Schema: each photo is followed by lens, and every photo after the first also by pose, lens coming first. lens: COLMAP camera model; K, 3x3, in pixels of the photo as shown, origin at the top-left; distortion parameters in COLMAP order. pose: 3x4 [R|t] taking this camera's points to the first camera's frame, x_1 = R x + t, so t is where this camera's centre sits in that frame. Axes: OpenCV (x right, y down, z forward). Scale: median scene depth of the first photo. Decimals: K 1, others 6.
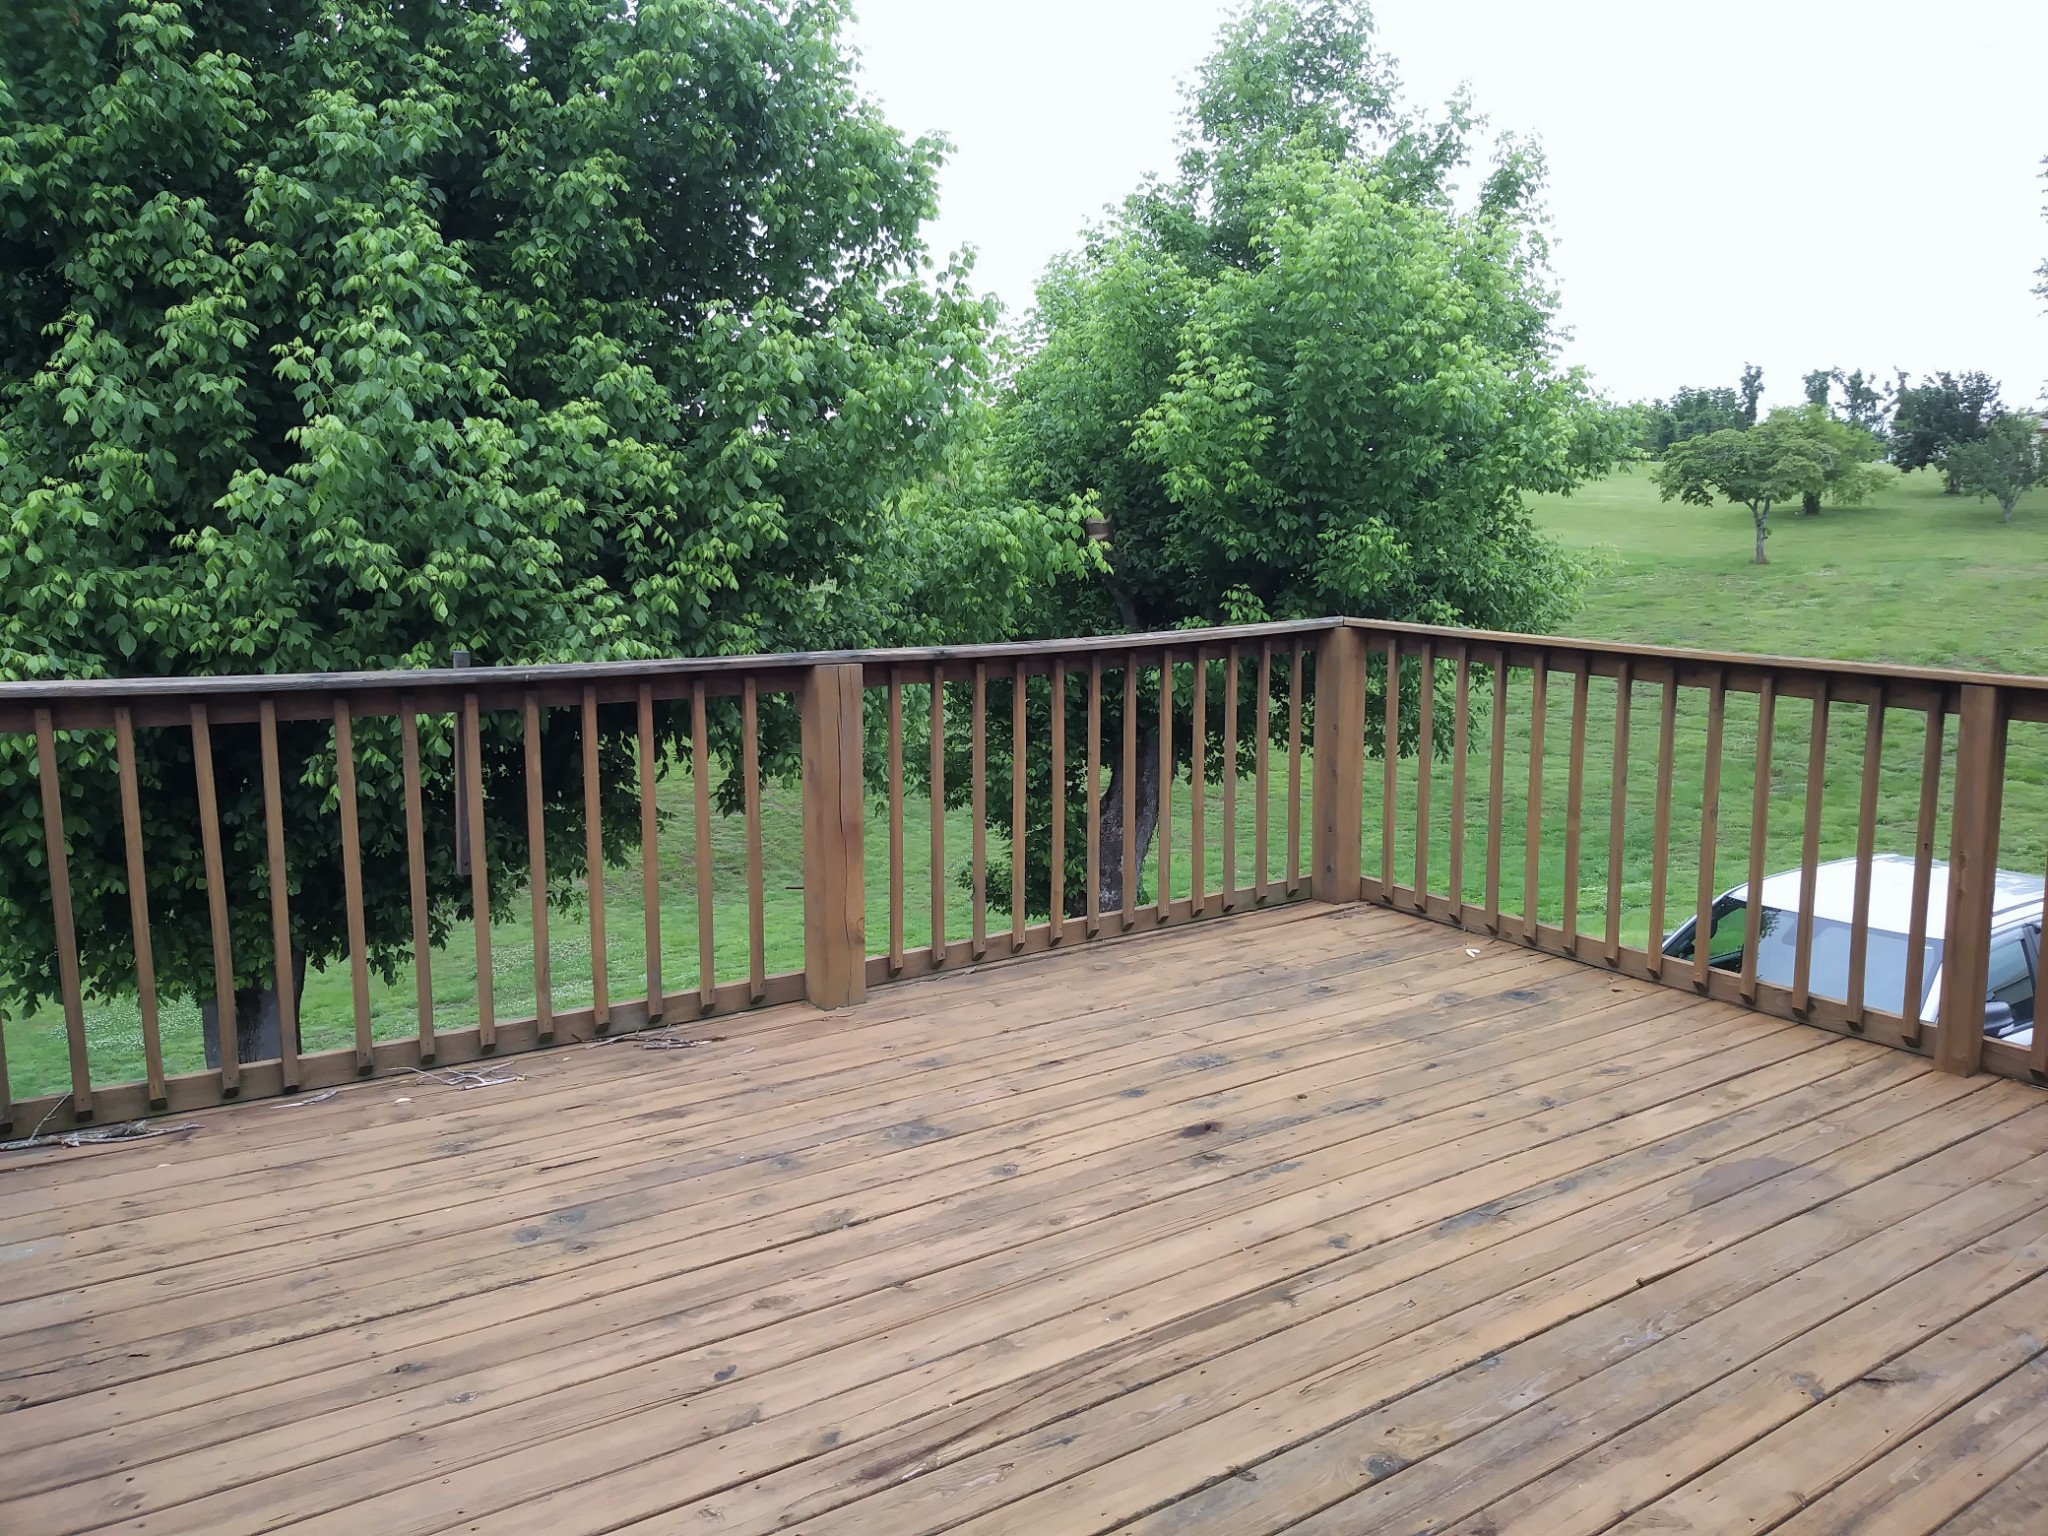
lens RADIAL K [[1591.2, 0, 1026.9], [0, 1591.2, 738.2], [0, 0, 1]] dist [0.057978, -0.104631]
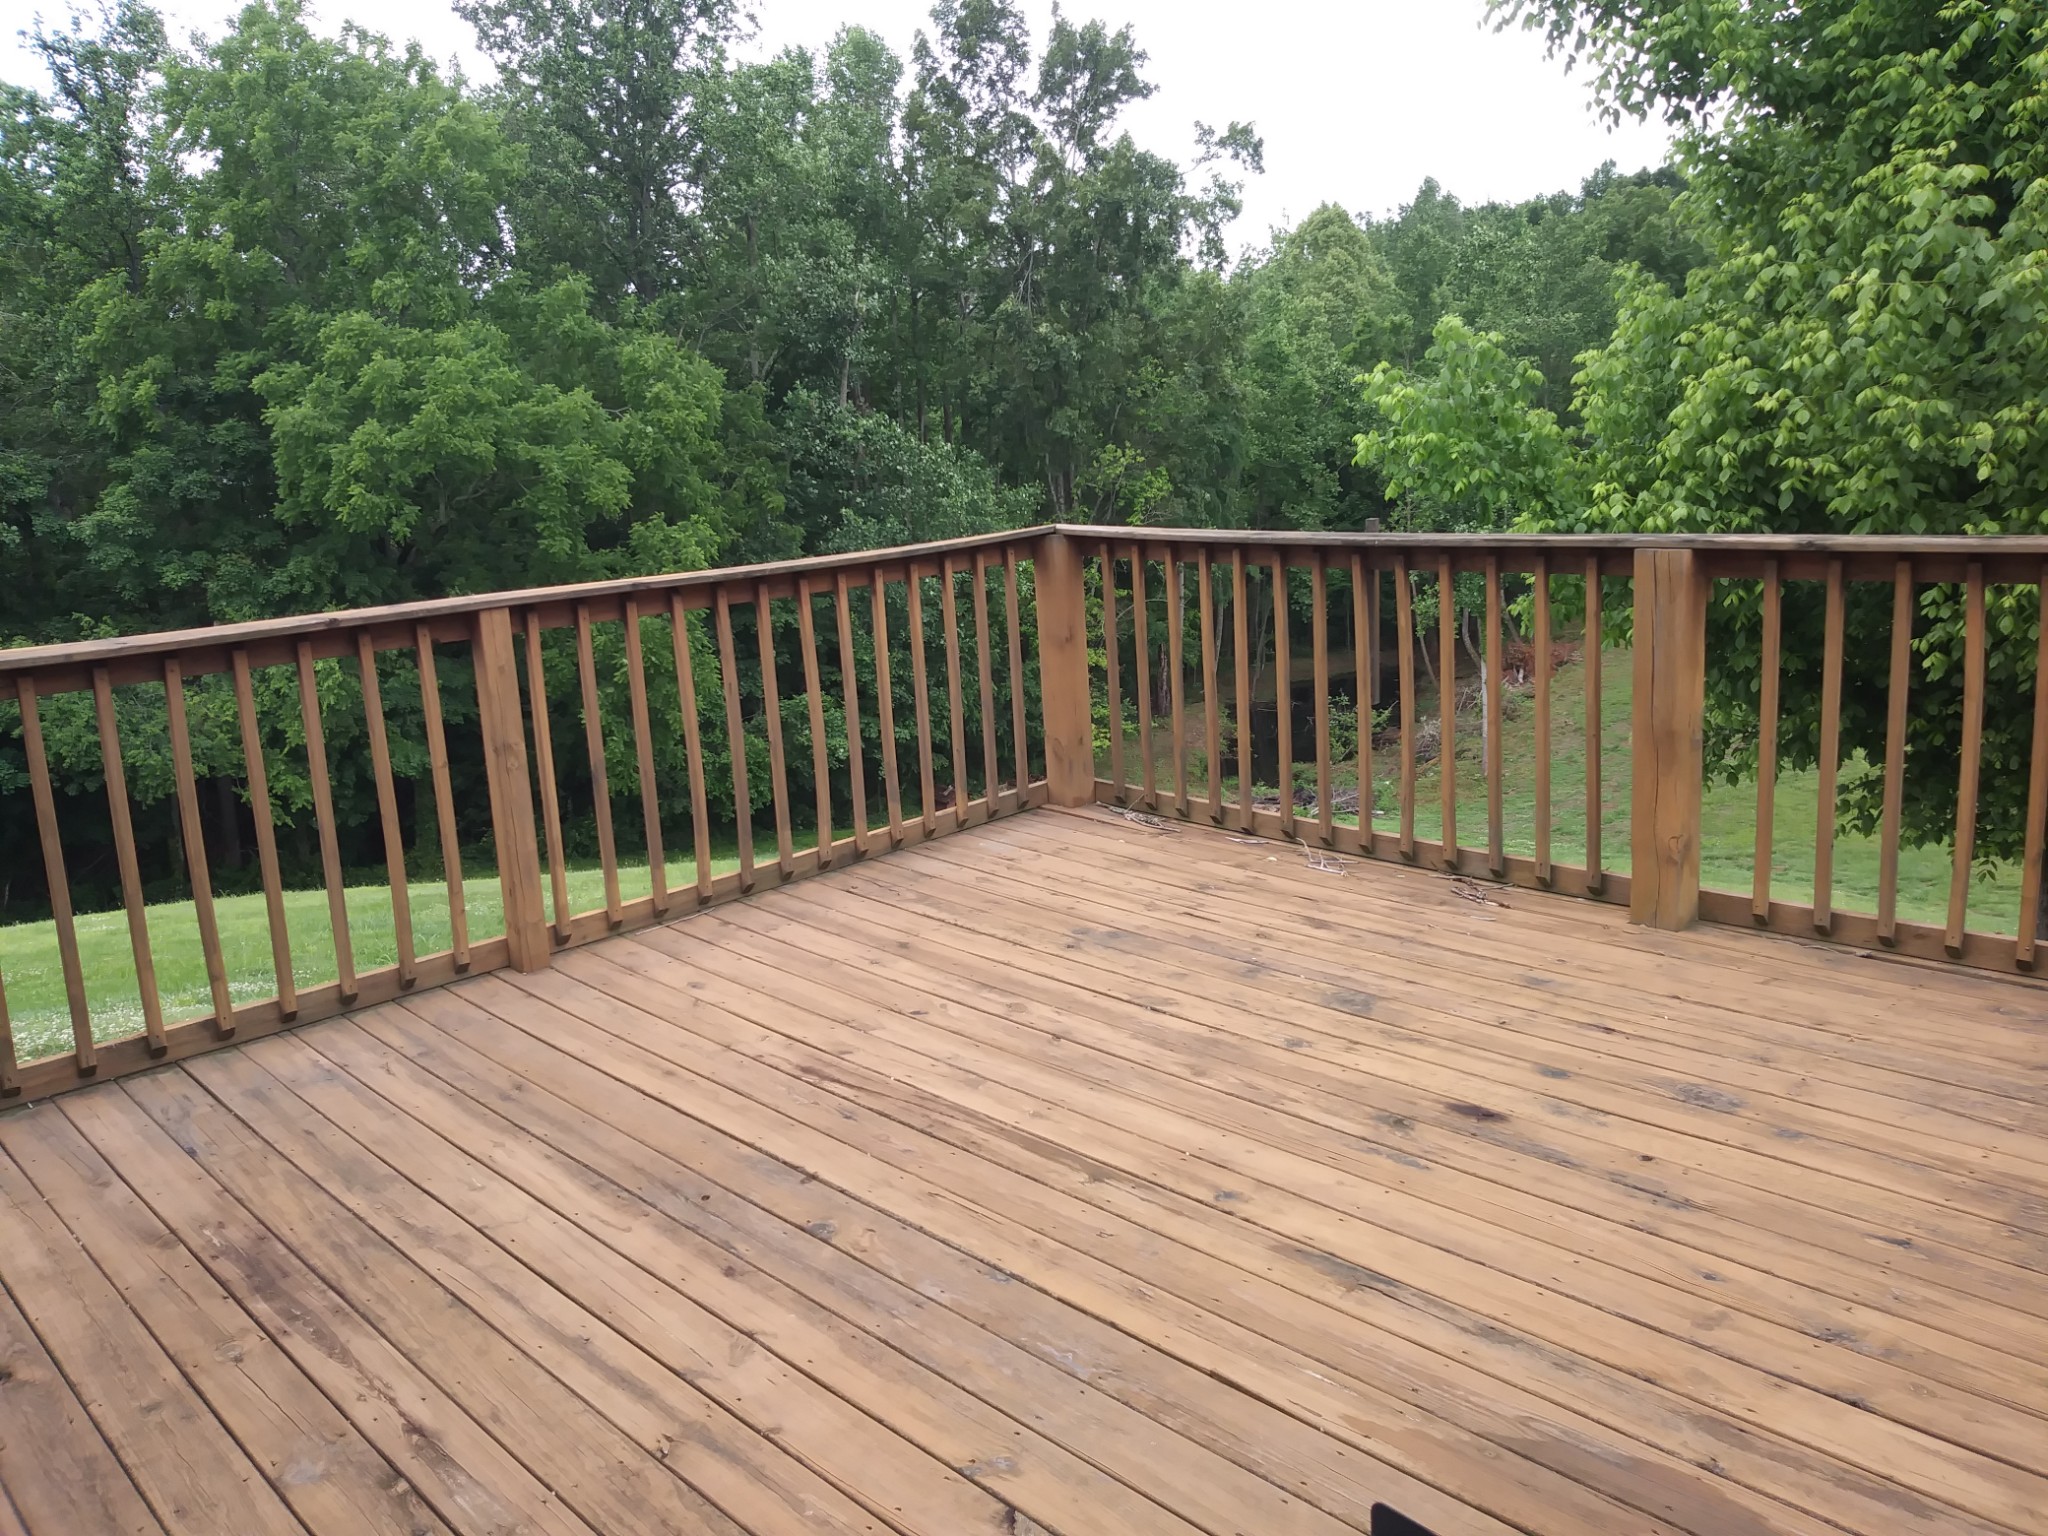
lens RADIAL K [[1591.2, 0, 1026.9], [0, 1591.2, 738.2], [0, 0, 1]] dist [0.057978, -0.104631]
pose [[0.150028, 0.176993, -0.972710, 0.967046], [-0.083019, 0.982626, 0.165993, -0.082142], [0.985190, 0.055850, 0.162115, 0.680510]]
